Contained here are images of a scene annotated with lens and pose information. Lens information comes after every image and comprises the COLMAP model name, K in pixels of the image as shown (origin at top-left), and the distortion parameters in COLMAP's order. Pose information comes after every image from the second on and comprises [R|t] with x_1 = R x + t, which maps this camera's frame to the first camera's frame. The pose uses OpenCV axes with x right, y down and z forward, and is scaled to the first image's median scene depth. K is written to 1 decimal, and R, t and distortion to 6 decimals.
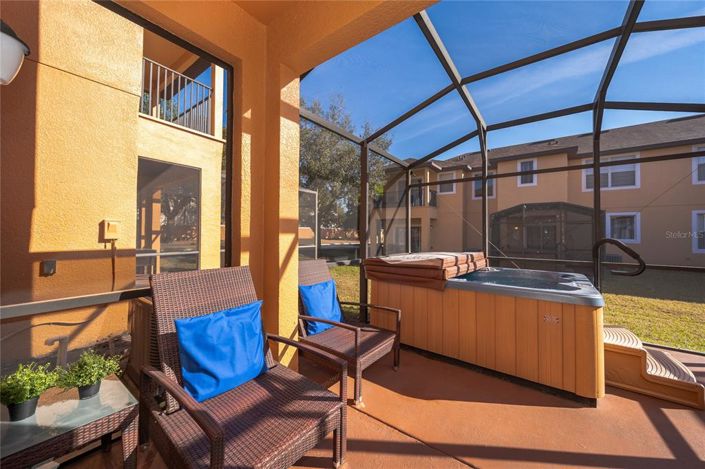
lens RADIAL K [[259.2, 0, 352.5], [0, 259.2, 234.5], [0, 0, 1]] dist [0.000474, 0.000025]
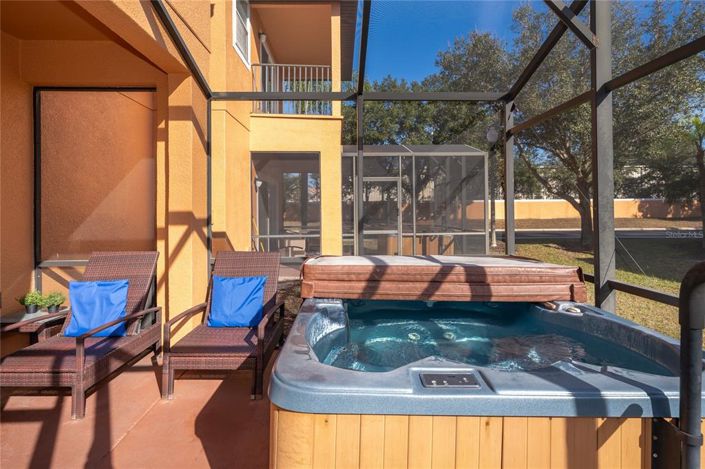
lens RADIAL K [[348.4, 0, 351.8], [0, 348.4, 210.7], [0, 0, 1]] dist [-0.000502, -0.000012]
pose [[0.619304, -0.008595, -0.785104, 0.566731], [0.008558, 0.999955, -0.004196, -0.022156], [0.785105, -0.004121, 0.619349, 0.278660]]
